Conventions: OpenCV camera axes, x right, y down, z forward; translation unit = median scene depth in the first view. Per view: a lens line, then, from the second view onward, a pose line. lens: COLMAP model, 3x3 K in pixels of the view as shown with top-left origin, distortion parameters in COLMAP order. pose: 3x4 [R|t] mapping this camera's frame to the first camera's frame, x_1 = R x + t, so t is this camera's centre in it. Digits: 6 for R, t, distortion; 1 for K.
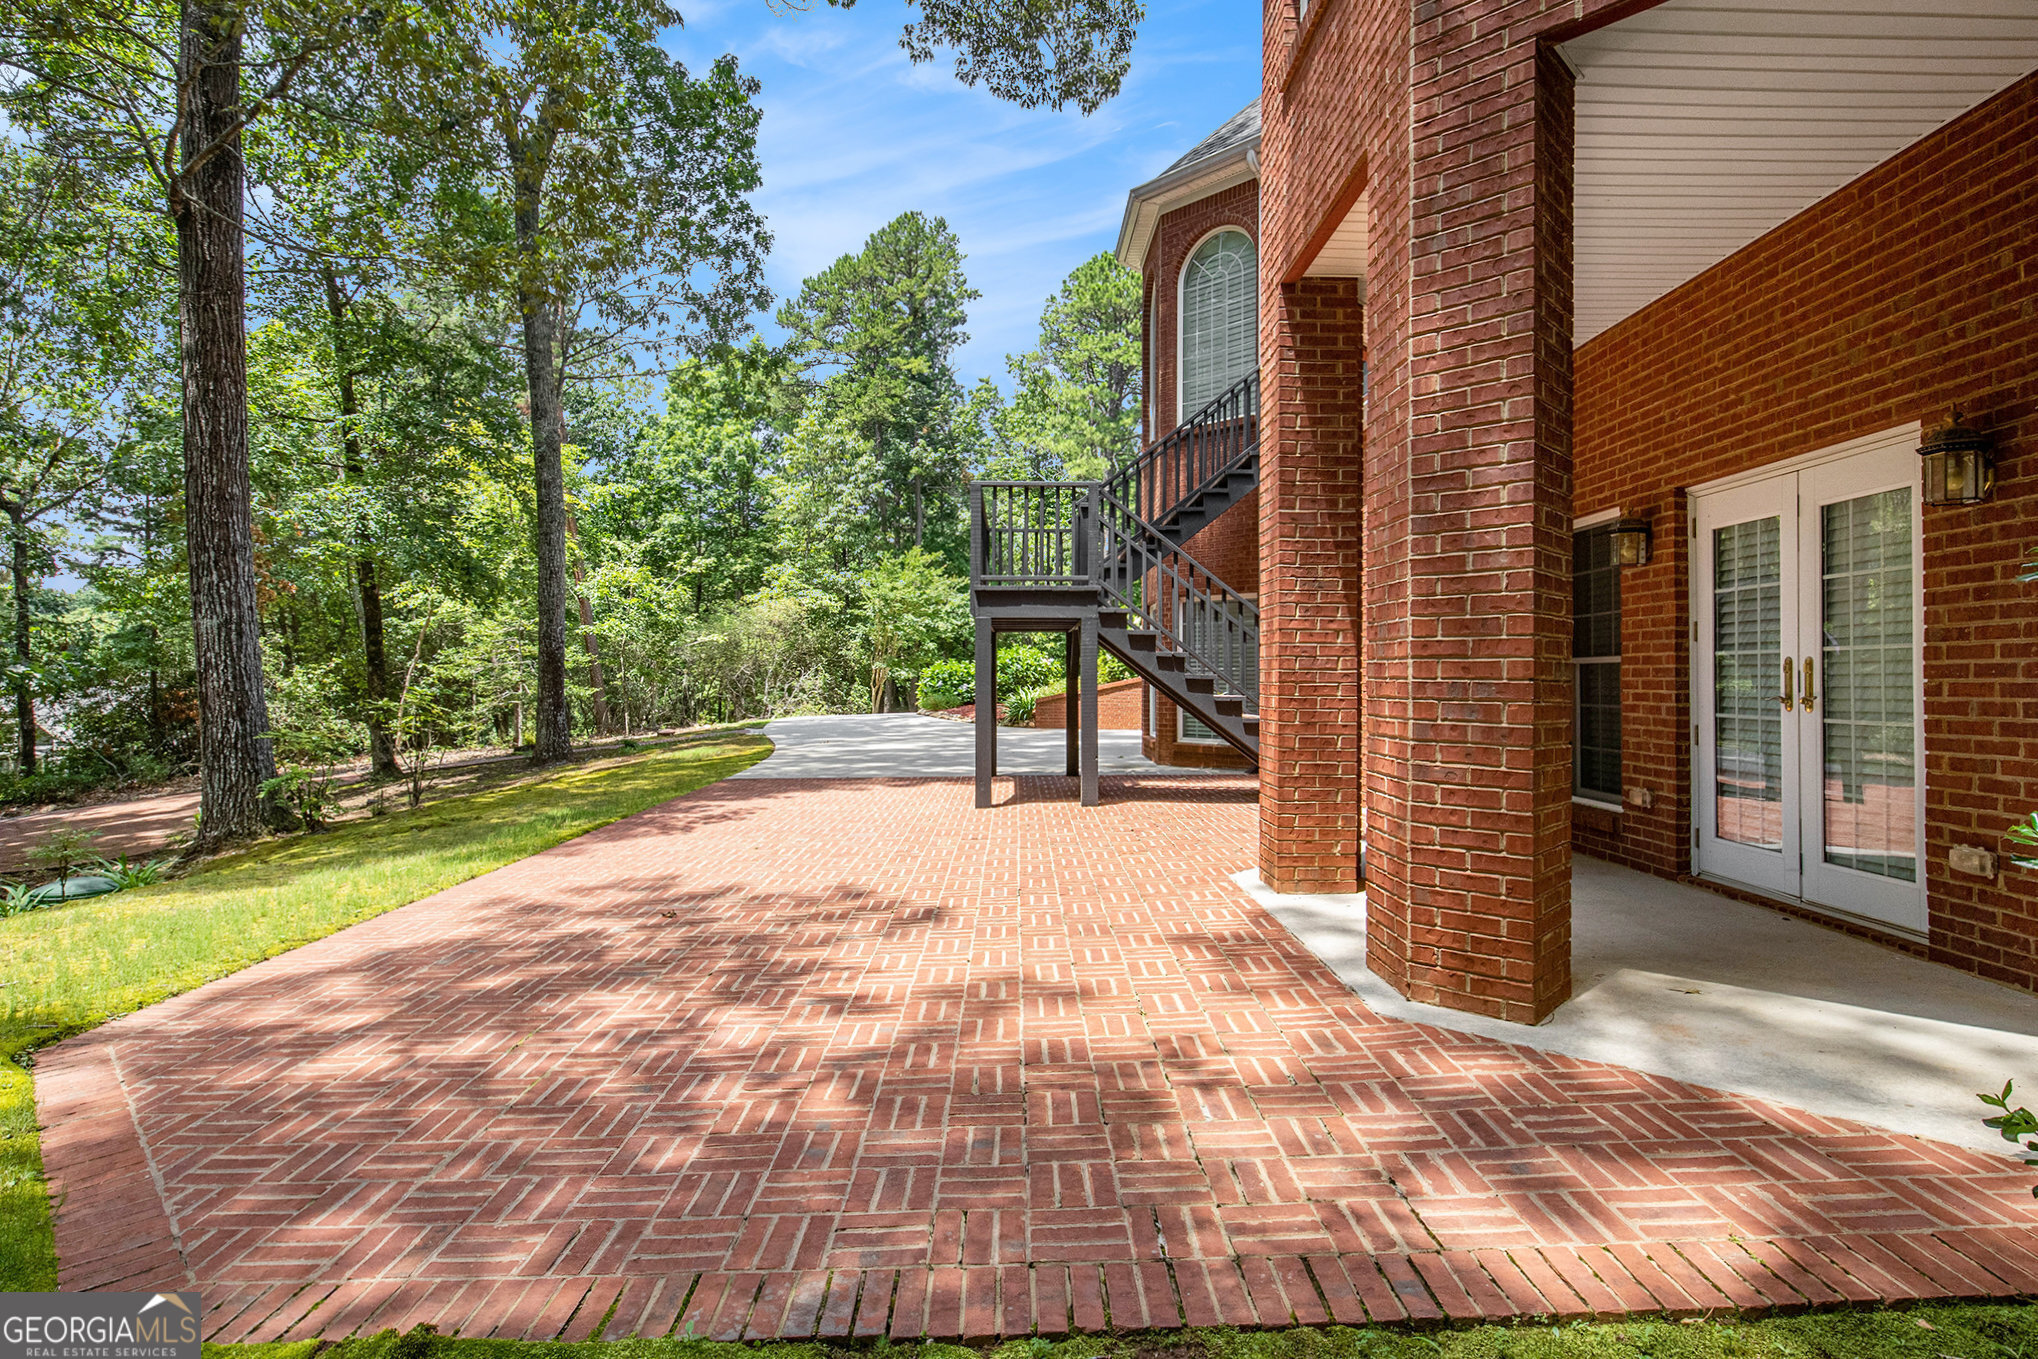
lens RADIAL K [[1029.9, 0, 1006.4], [0, 1029.9, 681.0], [0, 0, 1]] dist [-0.035834, 0.001612]
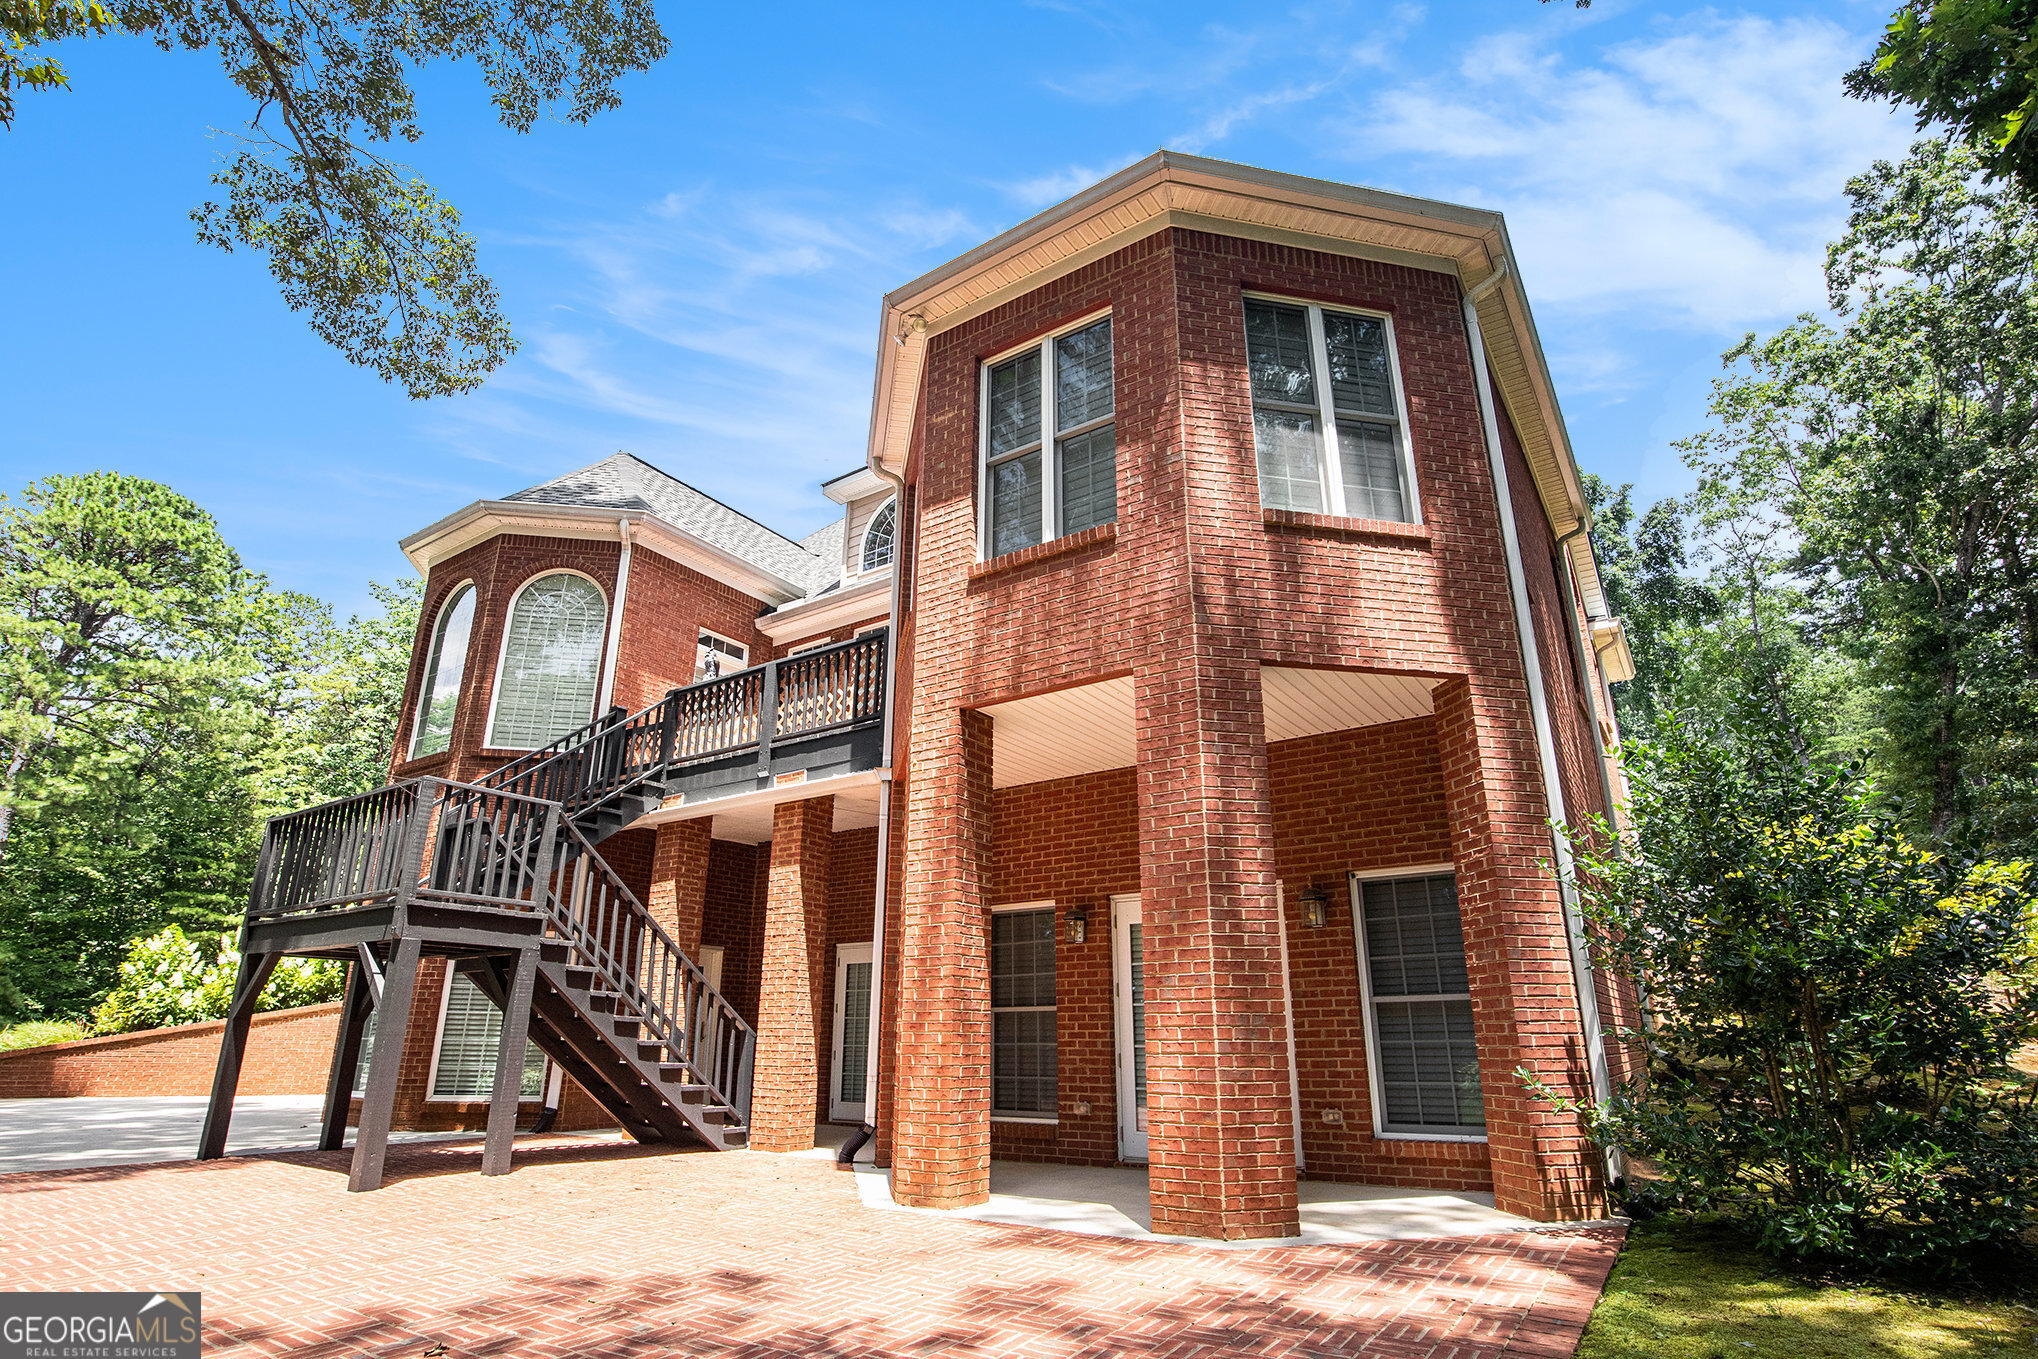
lens RADIAL K [[1029.9, 0, 1012.2], [0, 1029.9, 684.2], [0, 0, 1]] dist [-0.035834, 0.001612]
pose [[0.542025, 0.274731, 0.794186, -0.774724], [0.004116, 0.944173, -0.329425, 0.026038], [-0.840352, 0.181825, 0.510634, 0.247358]]
